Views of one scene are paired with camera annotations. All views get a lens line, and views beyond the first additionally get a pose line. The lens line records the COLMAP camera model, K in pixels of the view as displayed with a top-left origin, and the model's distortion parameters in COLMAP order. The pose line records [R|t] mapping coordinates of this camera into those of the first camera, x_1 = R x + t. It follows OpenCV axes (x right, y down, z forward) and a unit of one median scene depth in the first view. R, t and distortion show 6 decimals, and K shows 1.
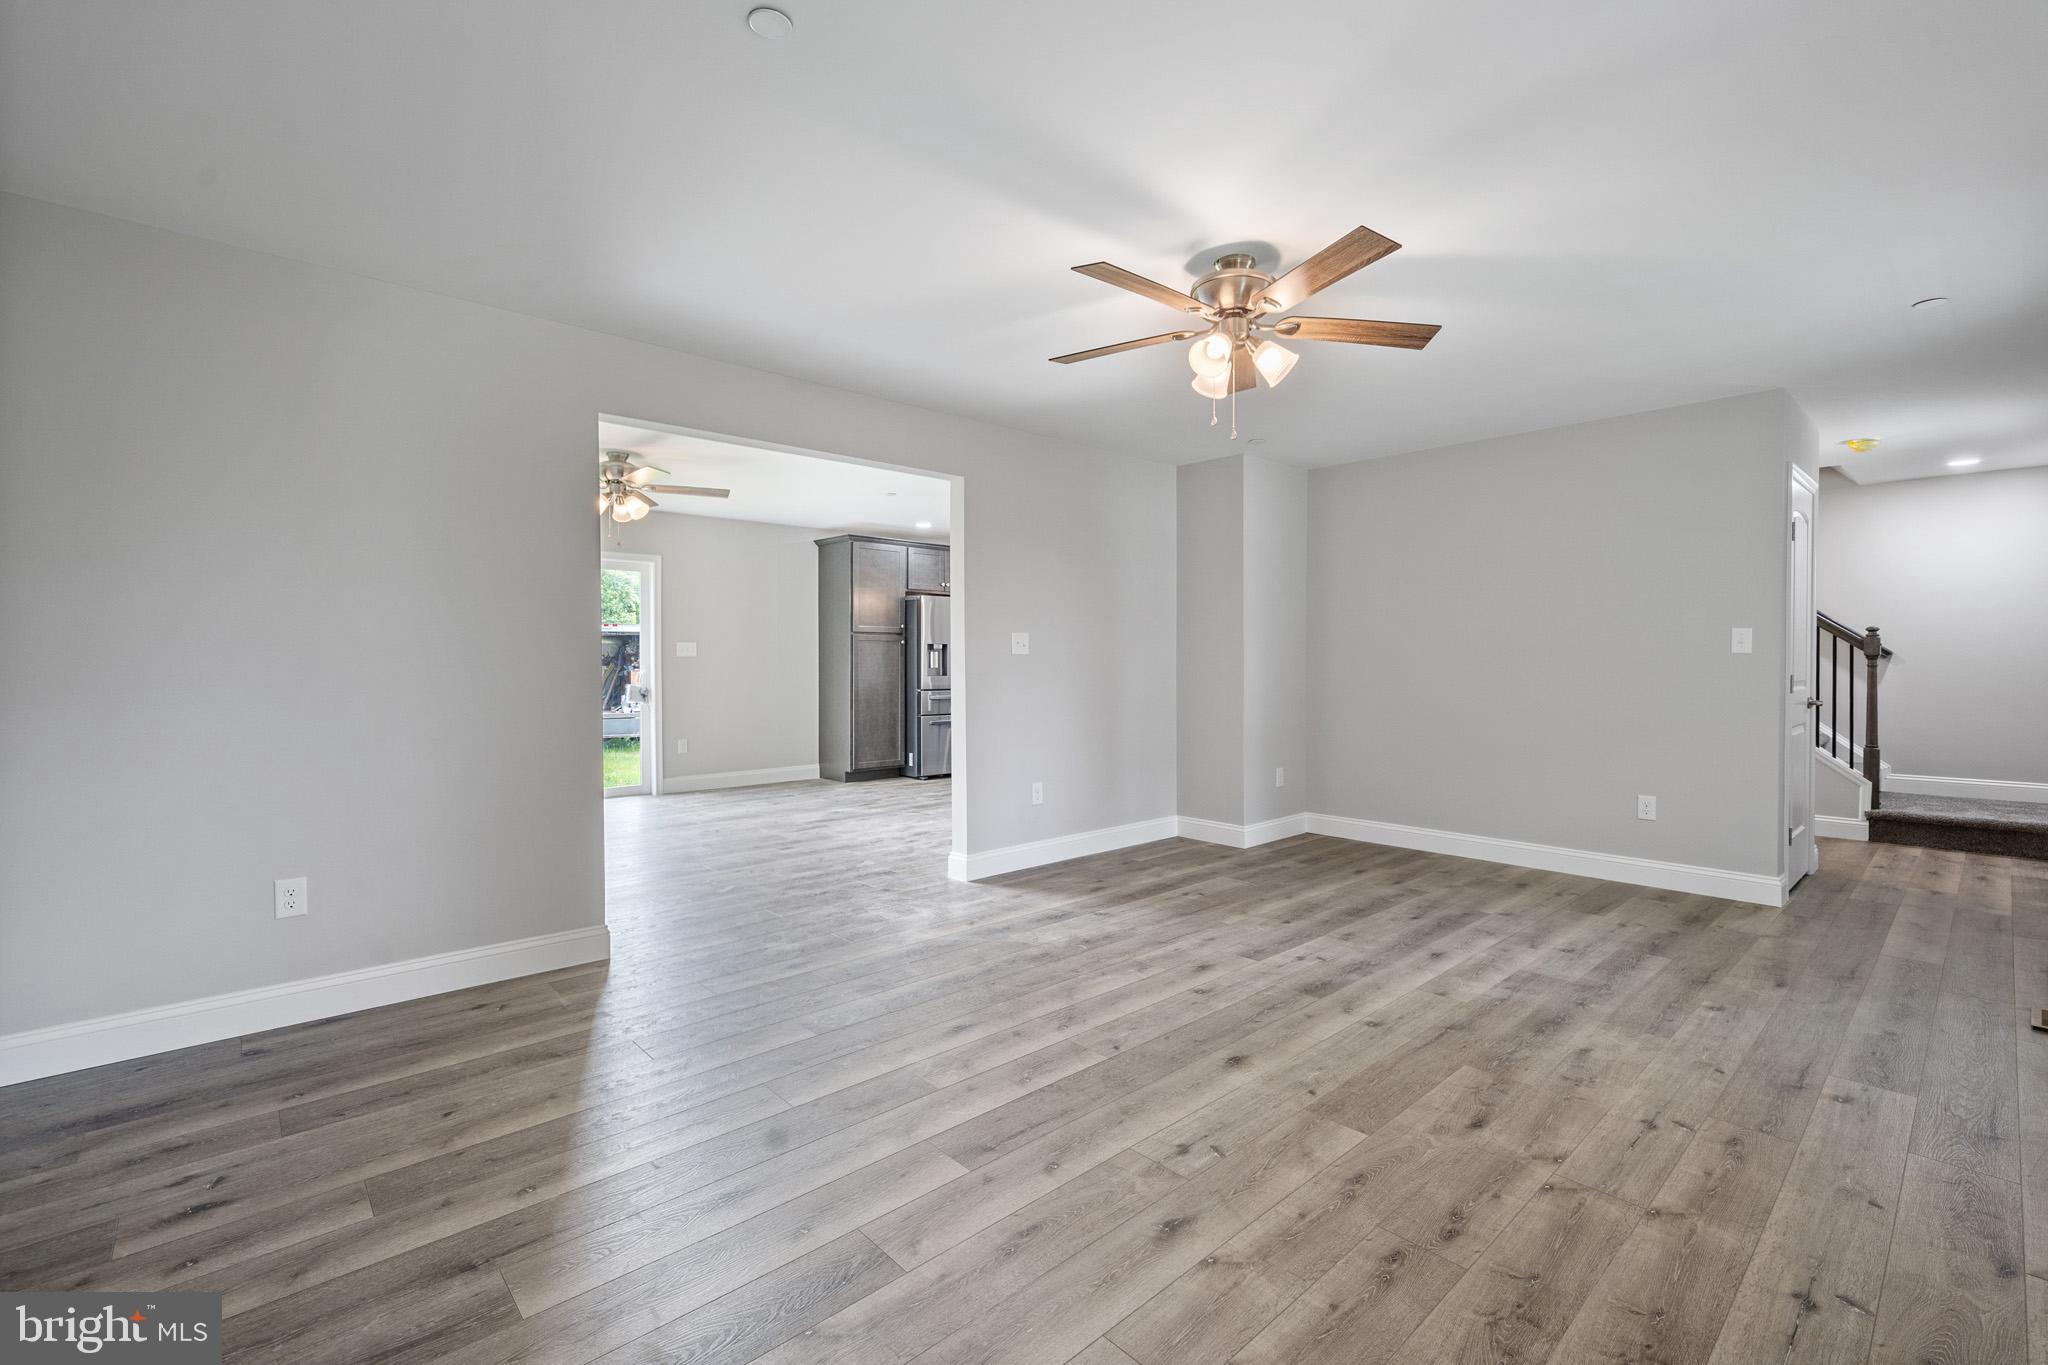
lens RADIAL K [[893.2, 0, 1028.6], [0, 893.2, 684.1], [0, 0, 1]] dist [0.001371, 0.000433]
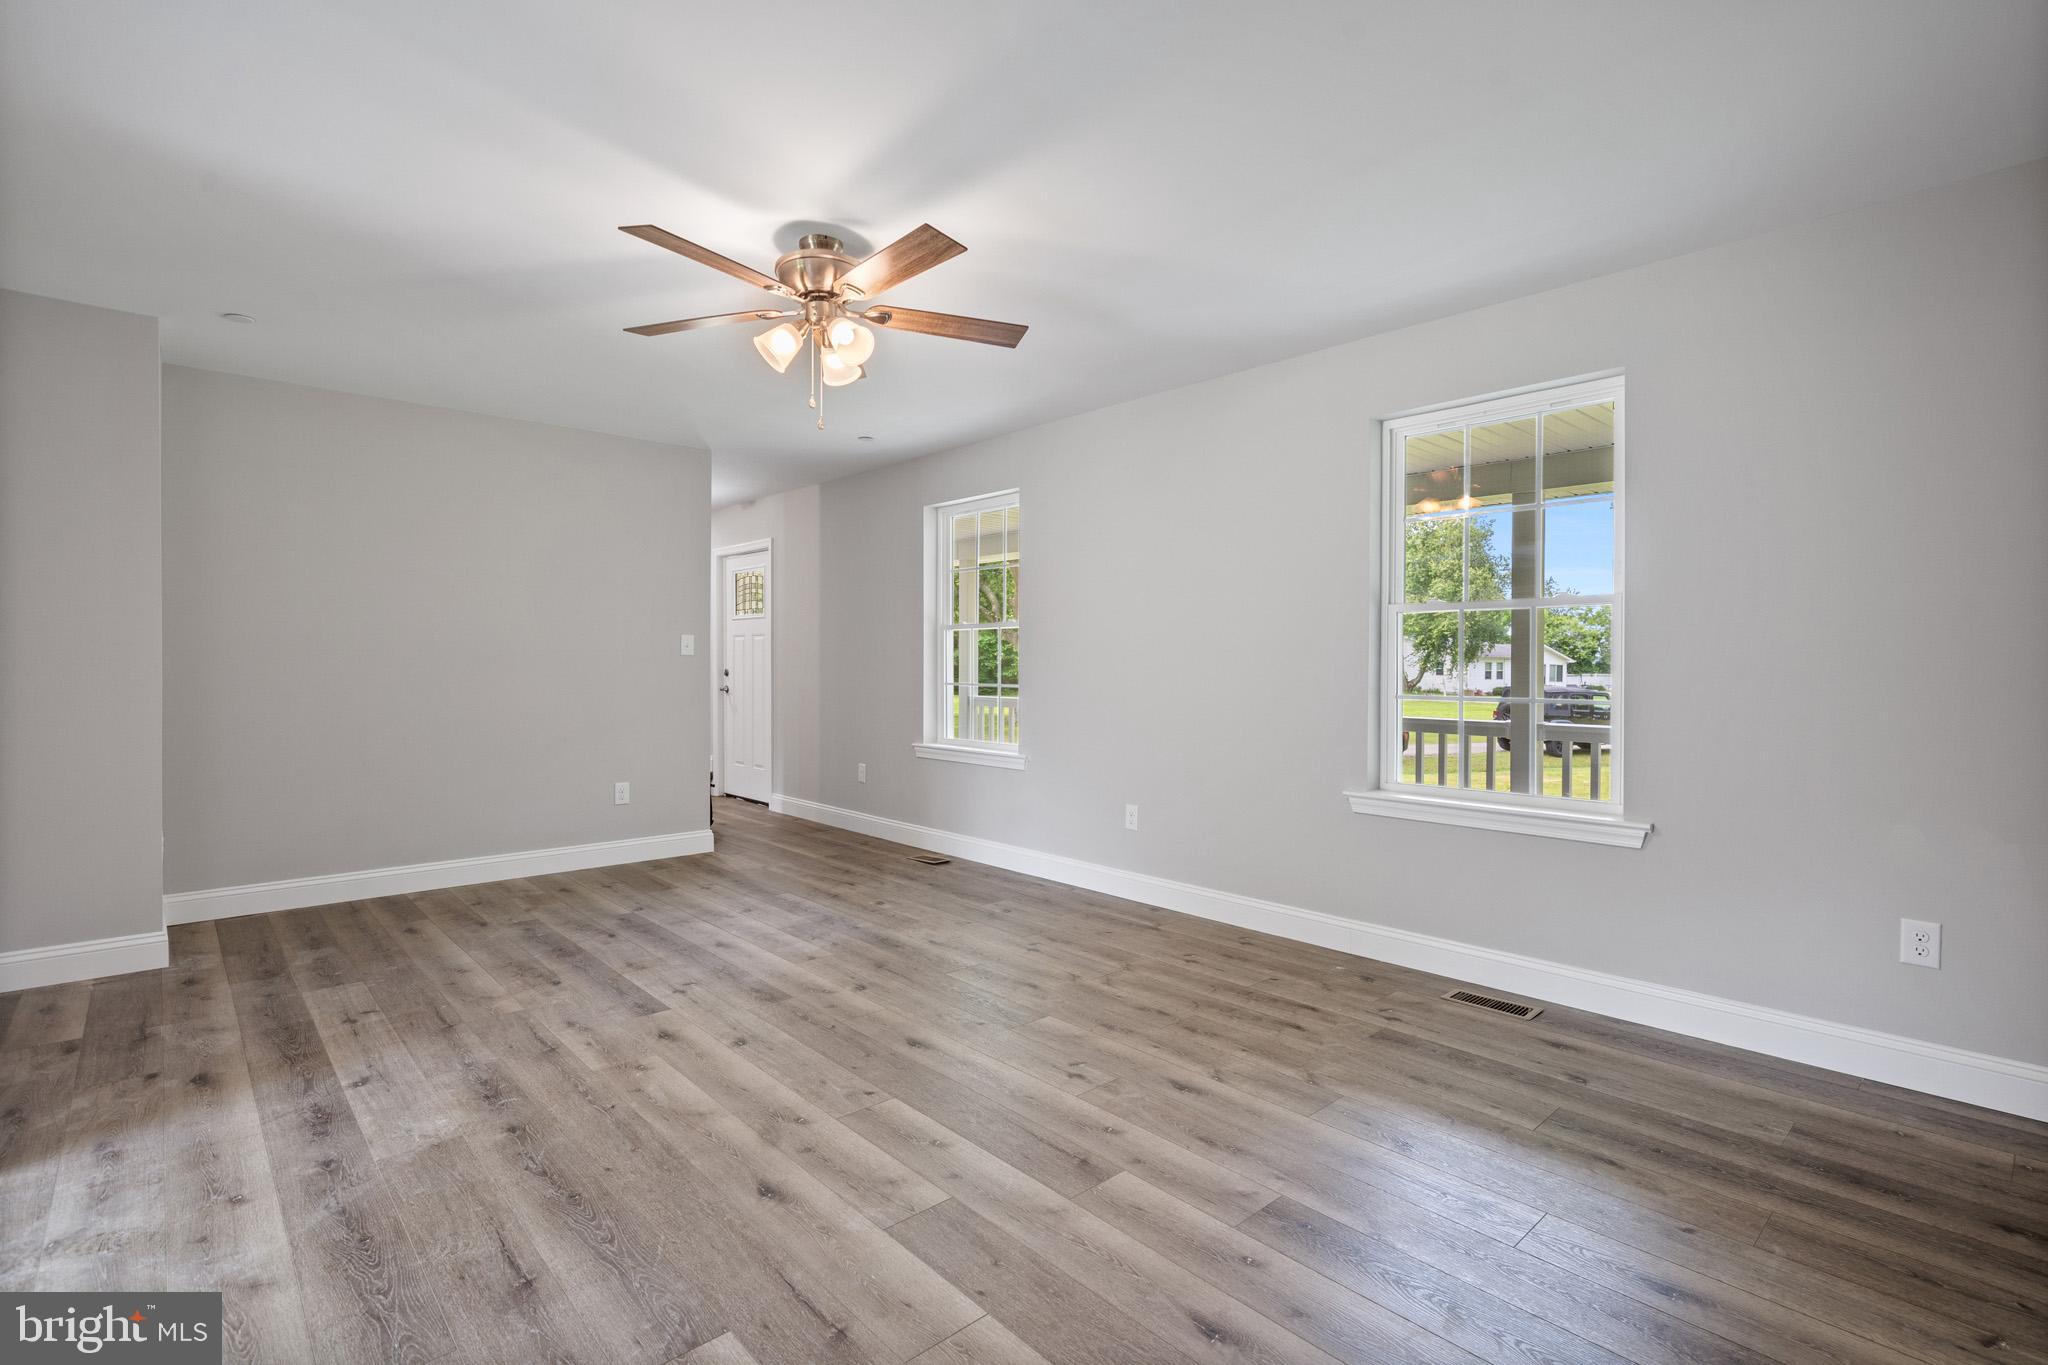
lens RADIAL K [[957.8, 0, 1036.1], [0, 957.8, 674.4], [0, 0, 1]] dist [0.001736, 0.000344]
pose [[-0.002389, -0.012468, 0.999919, -0.751337], [0.025039, 0.999608, 0.012524, -0.018986], [-0.999684, 0.025067, -0.002076, 0.719971]]
